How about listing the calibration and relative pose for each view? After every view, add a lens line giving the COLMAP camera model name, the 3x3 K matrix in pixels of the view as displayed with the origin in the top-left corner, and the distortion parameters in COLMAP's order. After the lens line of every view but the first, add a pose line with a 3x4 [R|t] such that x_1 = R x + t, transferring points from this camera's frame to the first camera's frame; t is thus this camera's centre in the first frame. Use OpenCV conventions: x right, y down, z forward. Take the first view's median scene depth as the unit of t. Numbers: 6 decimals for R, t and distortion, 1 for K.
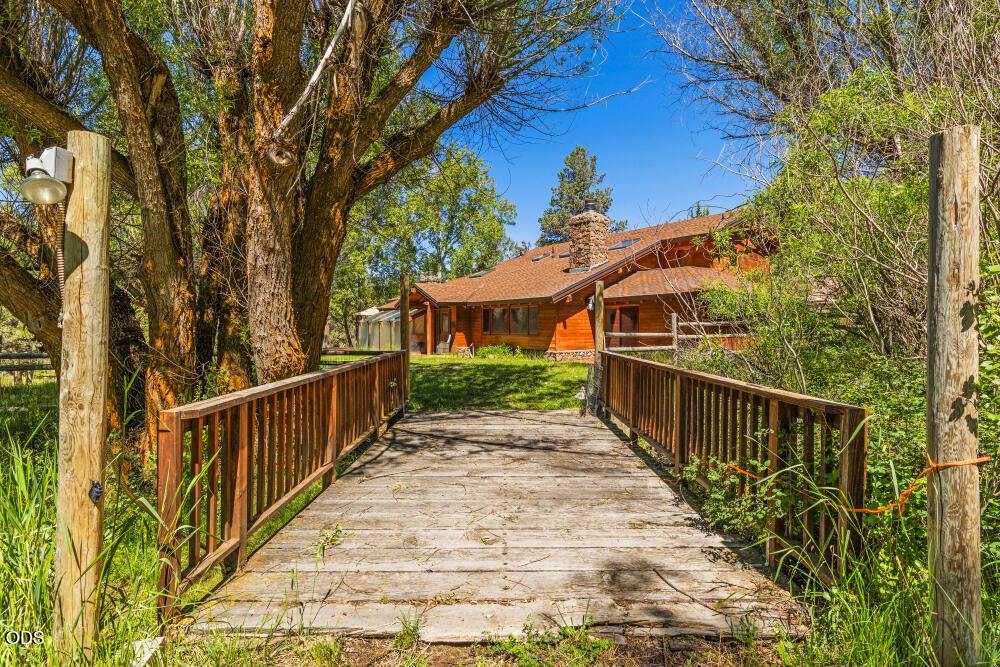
lens RADIAL K [[535.8, 0, 500.0], [0, 535.8, 333.5], [0, 0, 1]] dist [-0.002724, -0.001175]
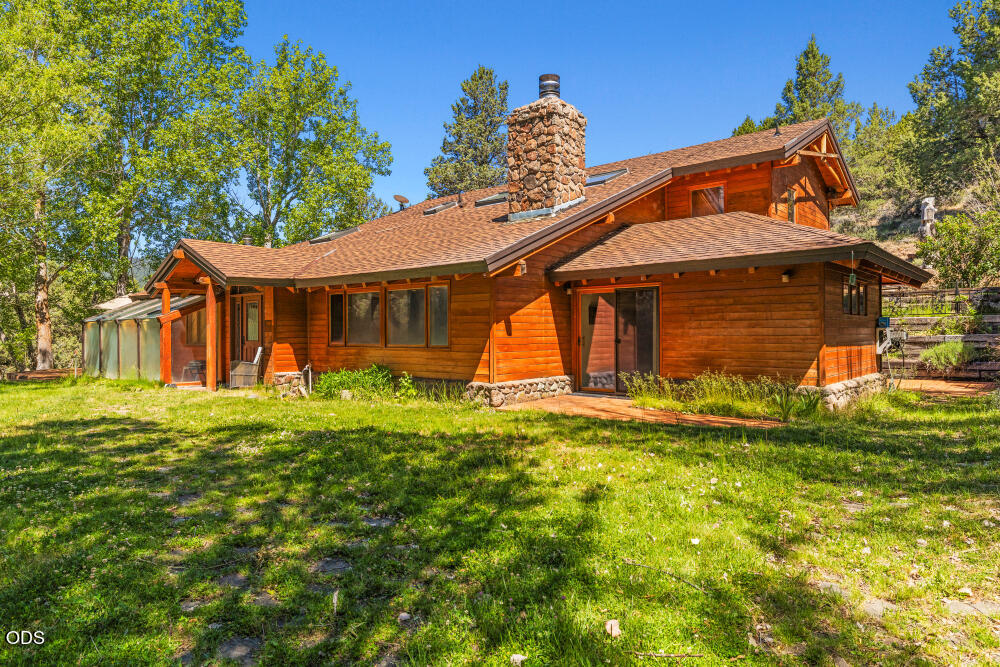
lens RADIAL K [[634.5, 0, 500.0], [0, 634.5, 333.5], [0, 0, 1]] dist [0.005747, 0.002755]
pose [[0.978639, -0.003314, 0.205559, 0.000836], [0.004848, 0.999964, -0.006960, -0.005131], [-0.205528, 0.007807, 0.978620, 0.403456]]
